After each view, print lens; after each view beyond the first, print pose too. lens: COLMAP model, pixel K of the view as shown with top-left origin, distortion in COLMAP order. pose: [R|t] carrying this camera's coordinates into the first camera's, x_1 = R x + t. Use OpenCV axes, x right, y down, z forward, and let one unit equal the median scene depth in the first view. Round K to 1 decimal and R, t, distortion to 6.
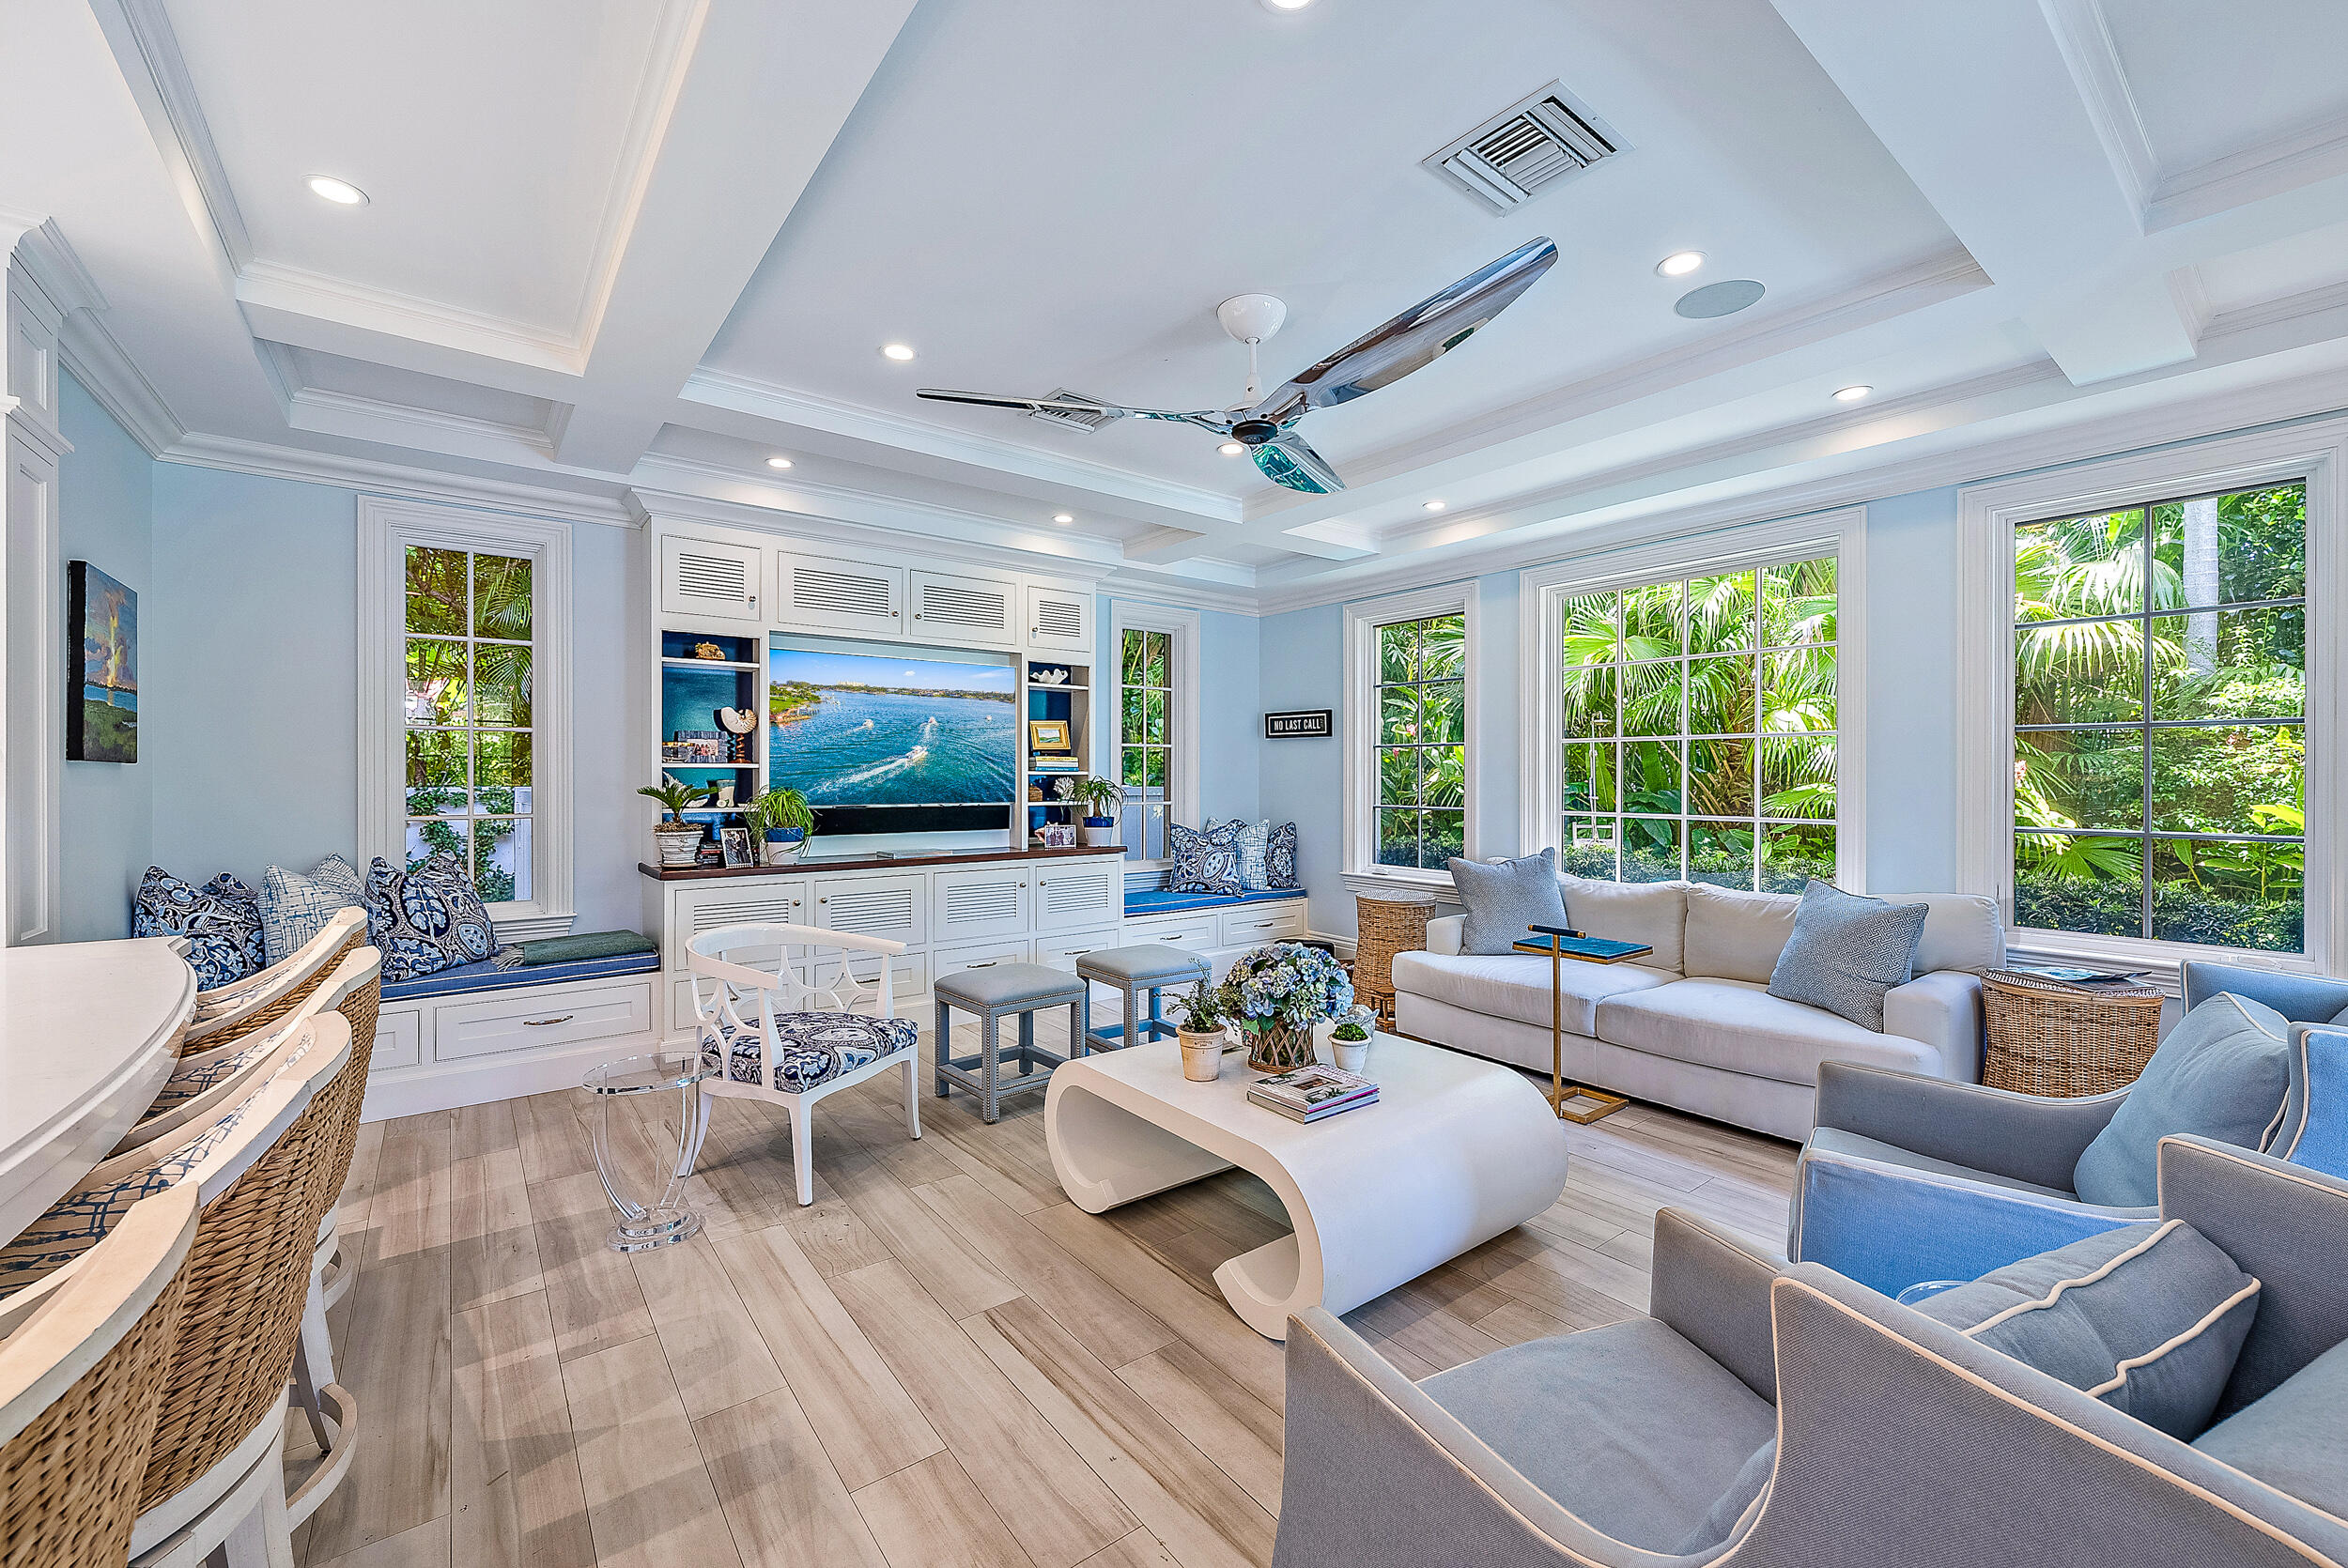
lens RADIAL K [[955.9, 0, 1153.6], [0, 955.9, 775.6], [0, 0, 1]] dist [-0.003267, -0.001119]
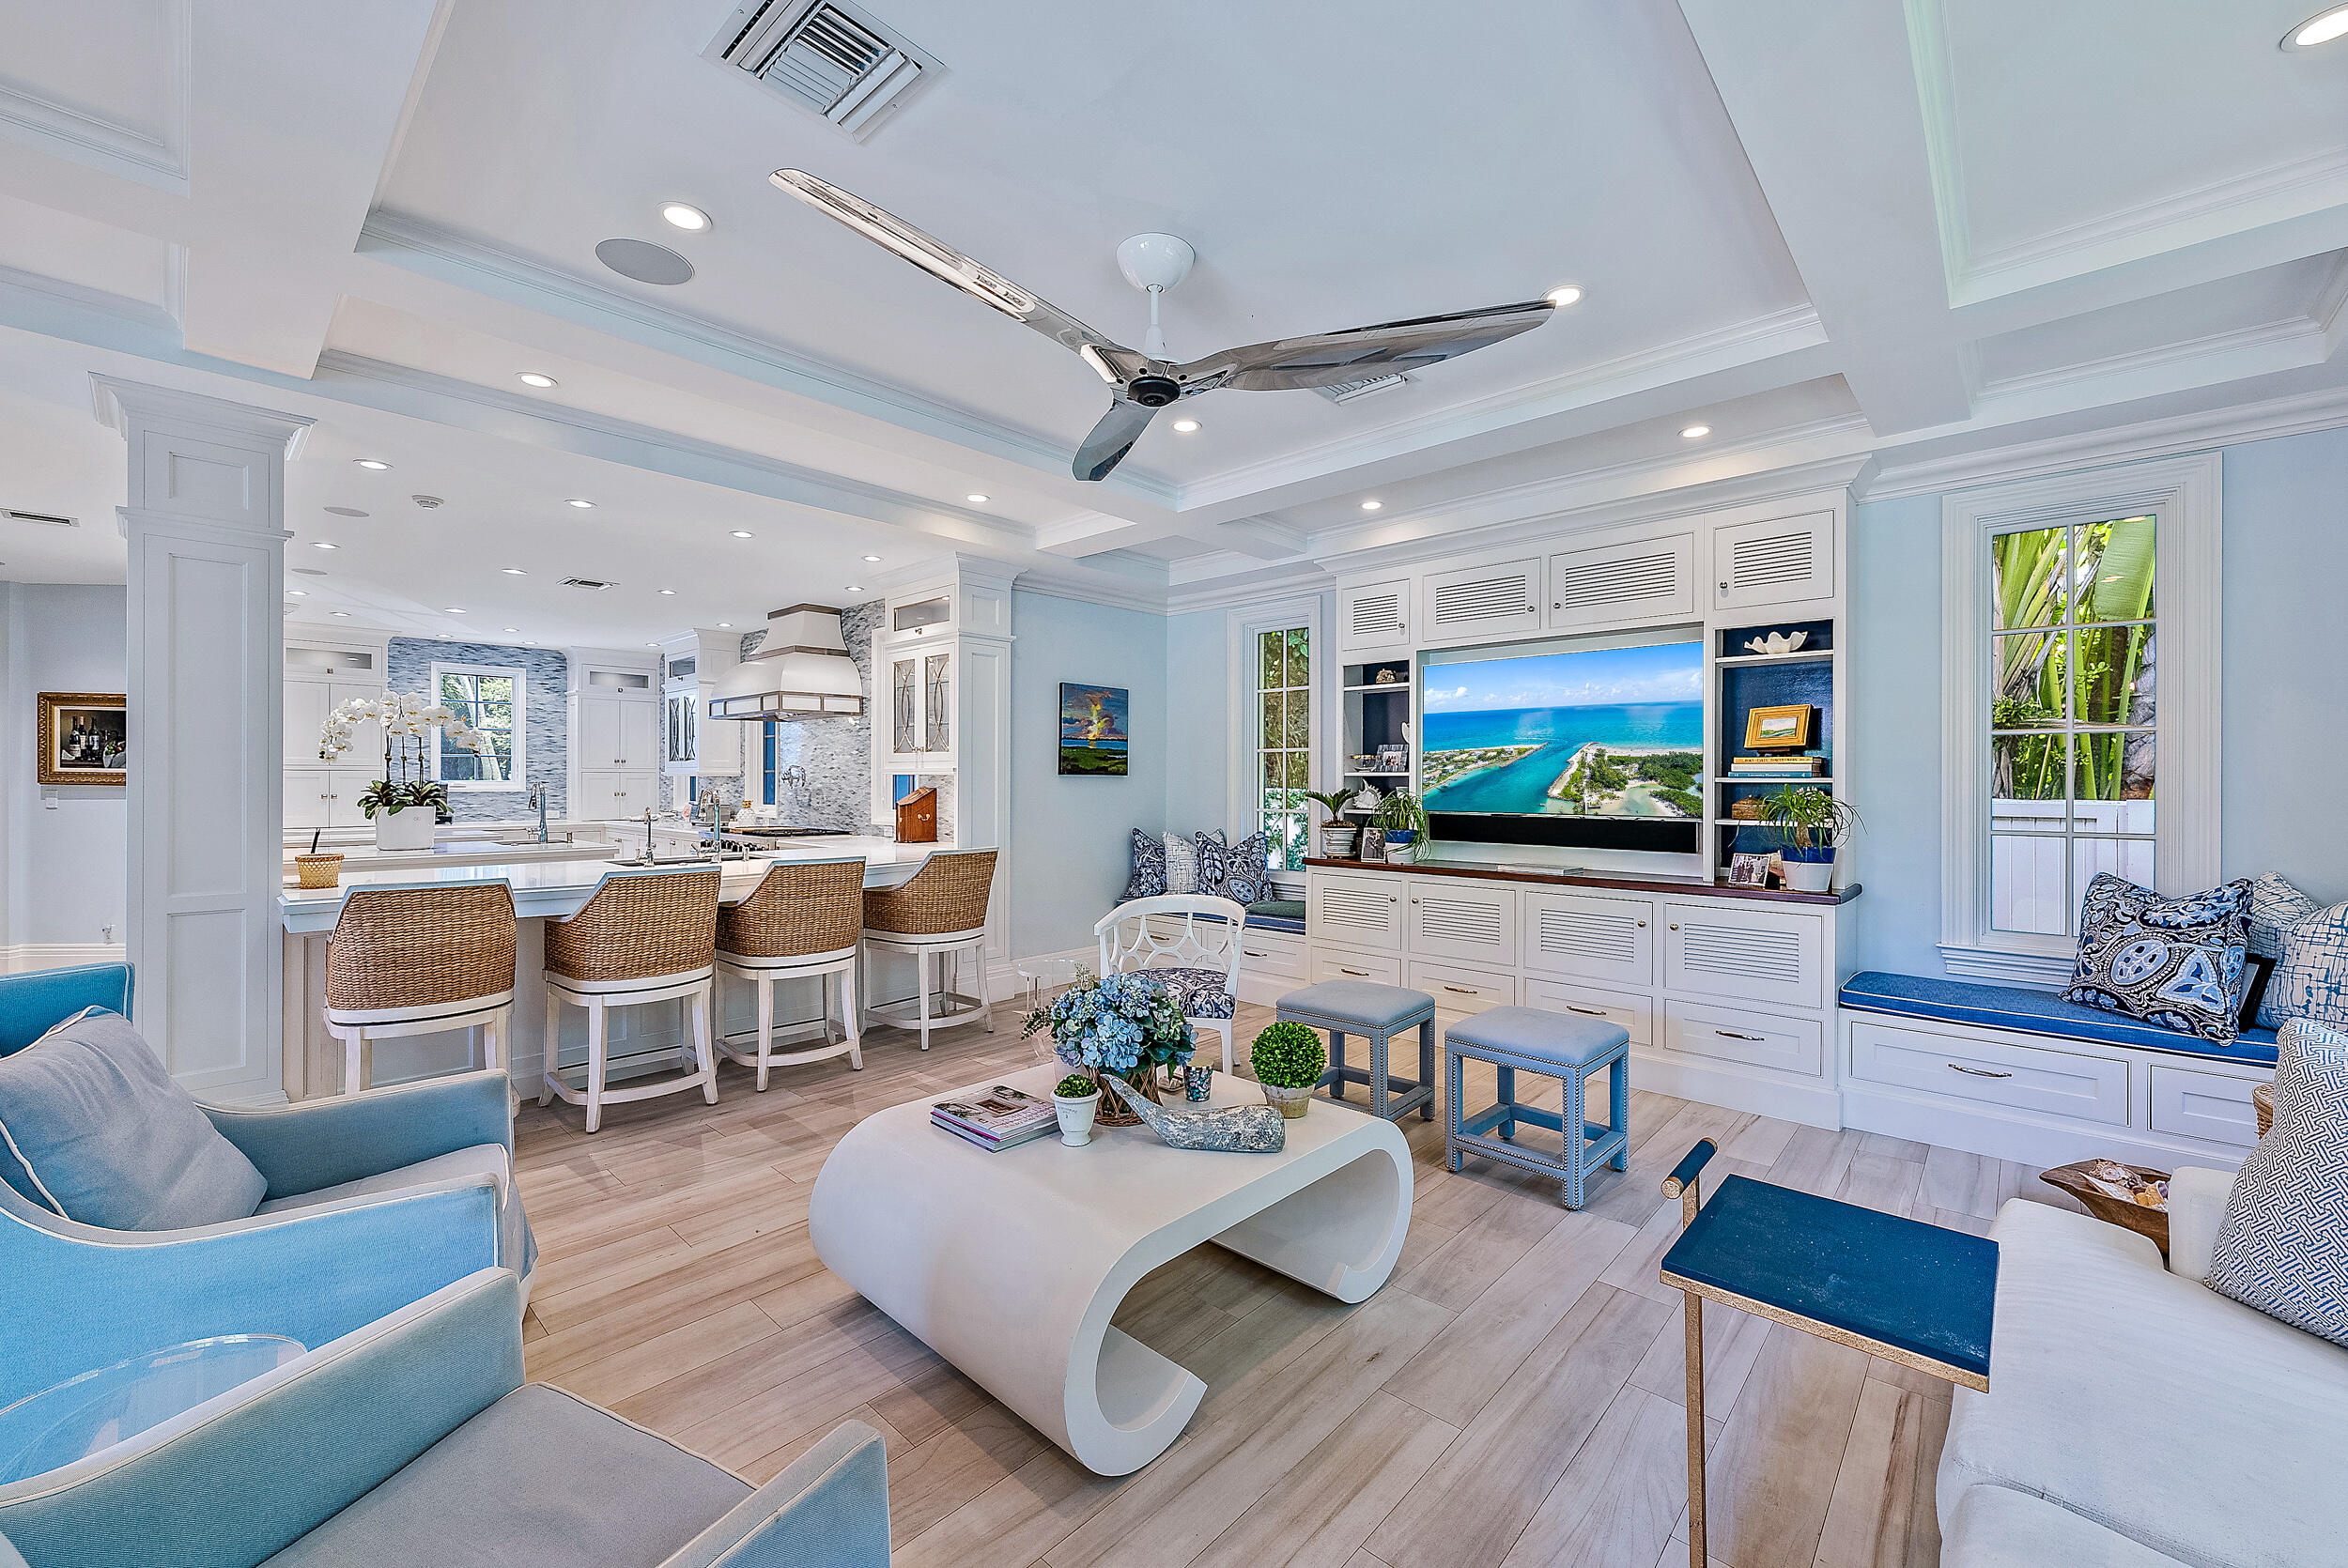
lens RADIAL K [[955.9, 0, 1231.3], [0, 955.9, 774.4], [0, 0, 1]] dist [-0.003267, -0.001119]
pose [[0.171350, -0.008821, -0.985171, 0.552945], [-0.004657, 0.999941, -0.009764, 0.001943], [0.985199, 0.006261, 0.171299, 0.518681]]
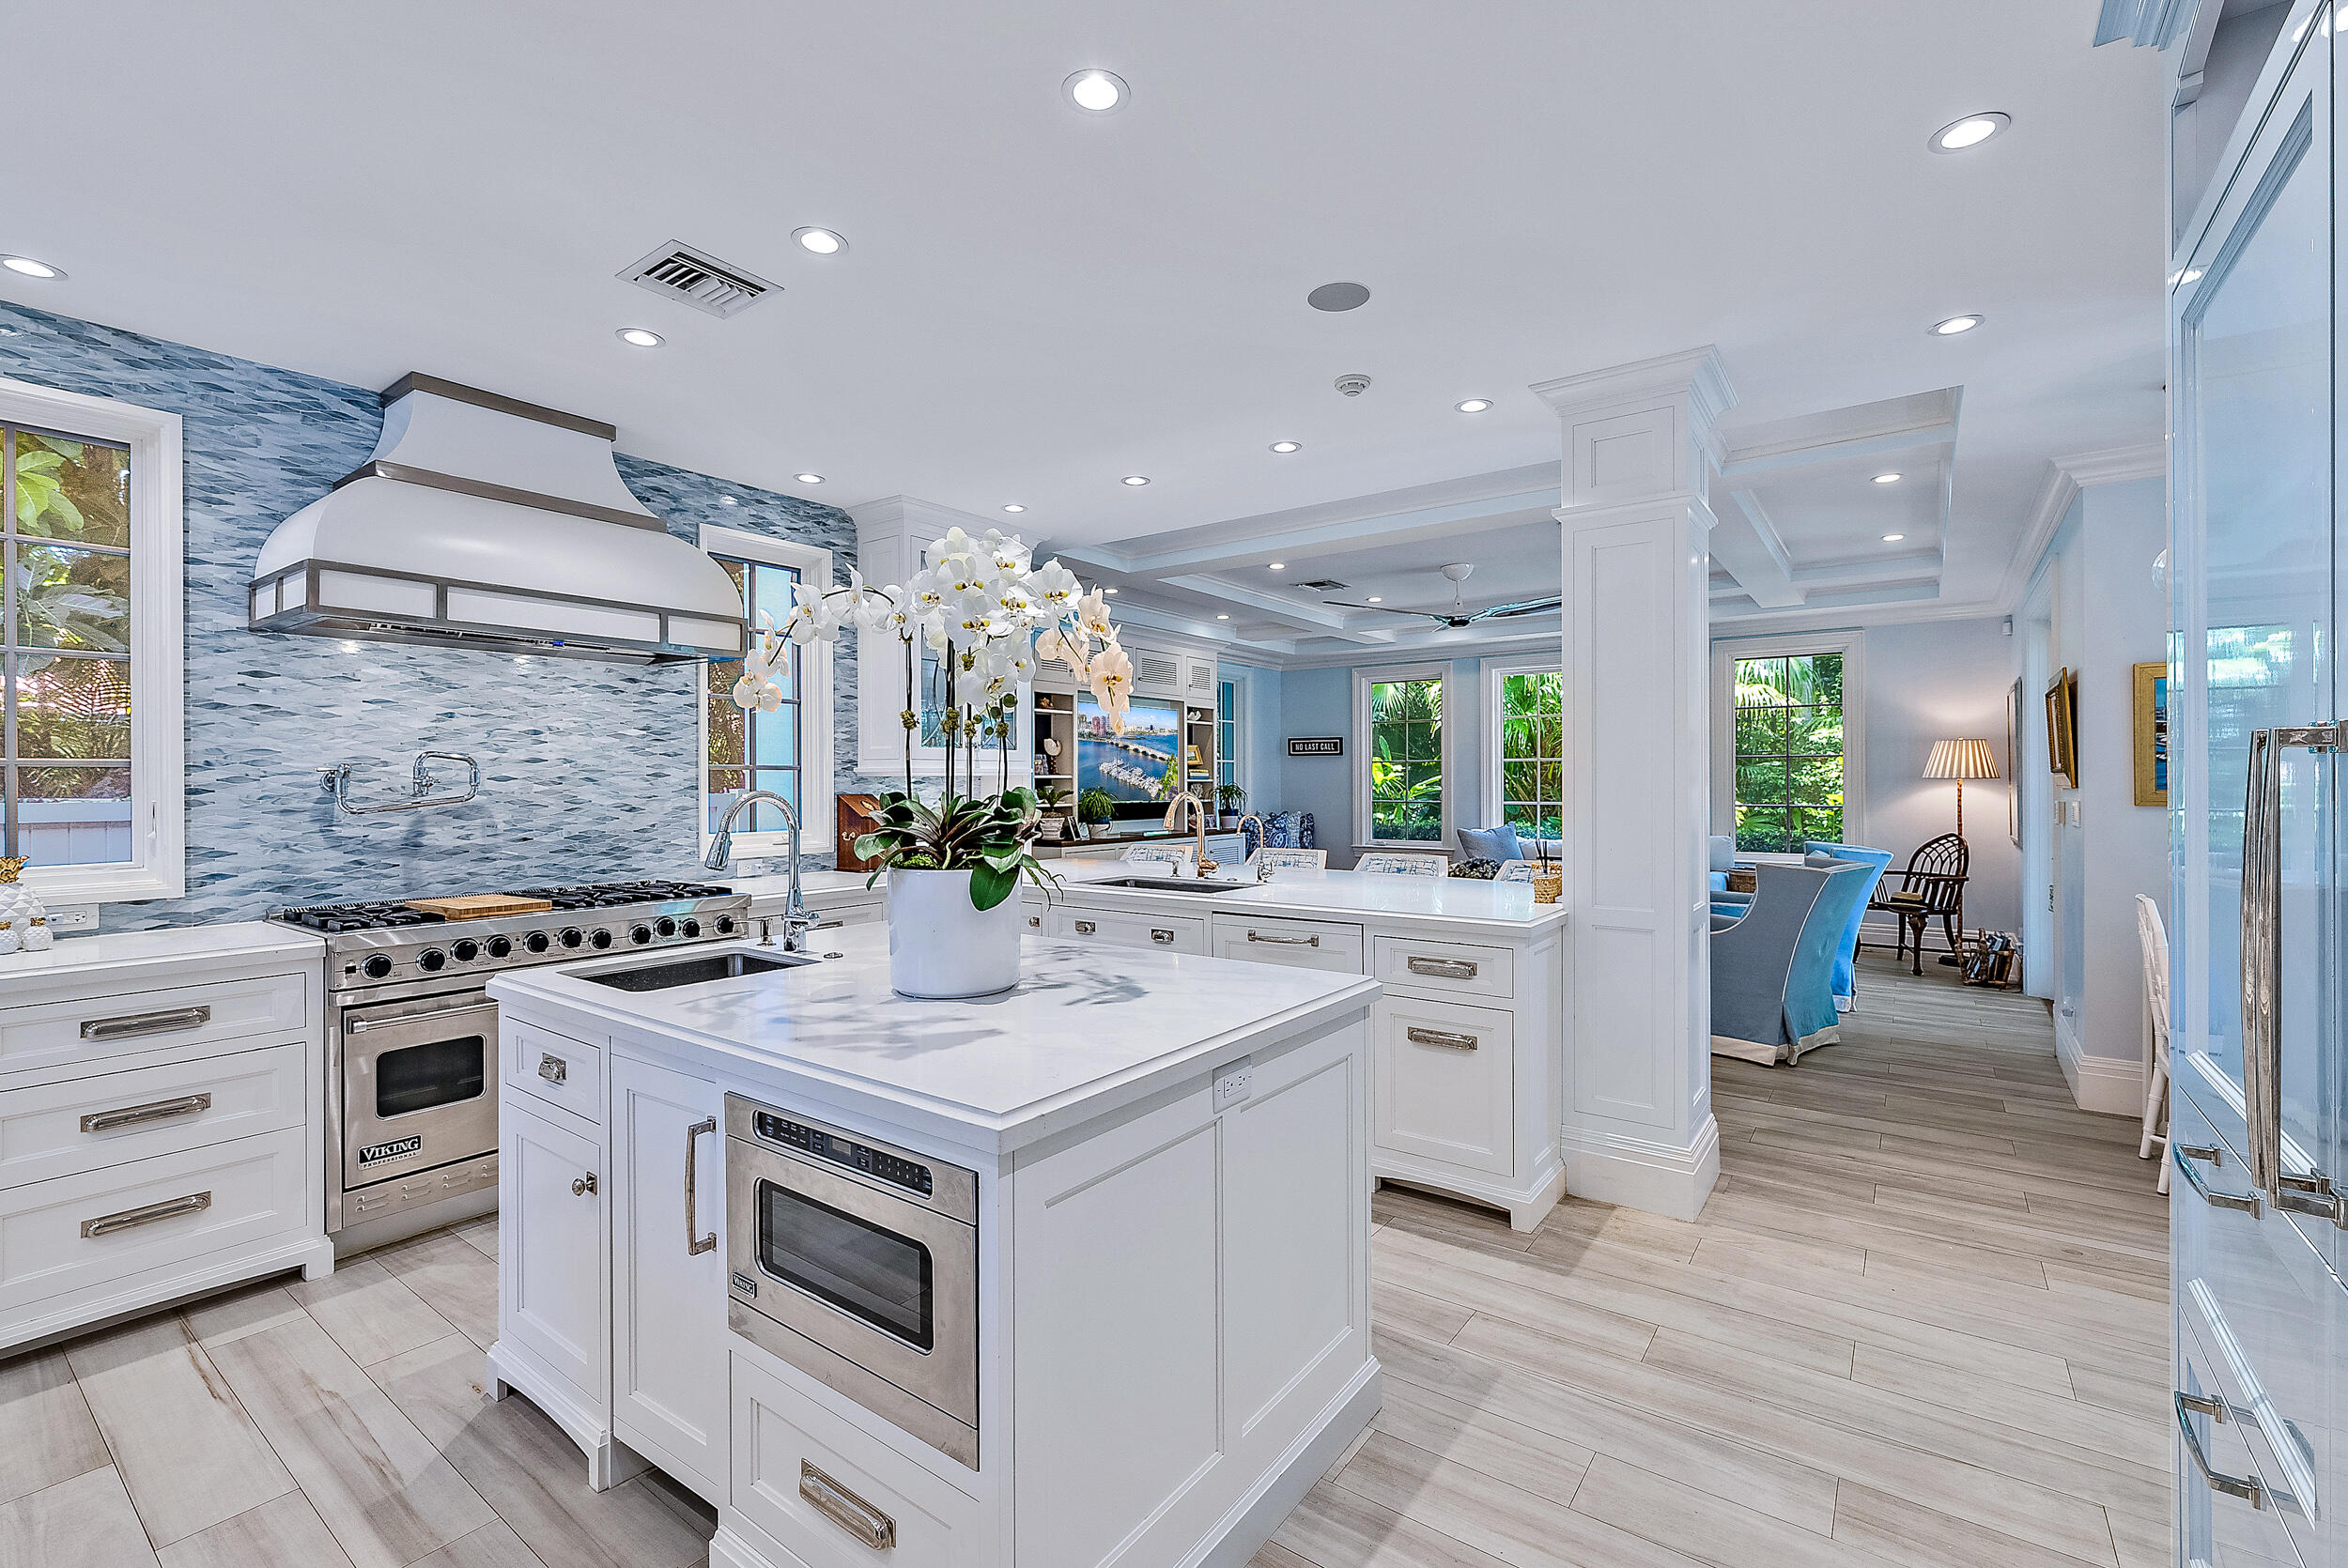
lens RADIAL K [[986.3, 0, 1166.3], [0, 986.3, 781.1], [0, 0, 1]] dist [-0.012668, 0.002430]
pose [[0.966426, -0.004108, 0.256913, -0.583360], [0.004021, 0.999992, 0.000866, -0.003181], [-0.256914, 0.000196, 0.966434, -0.518694]]
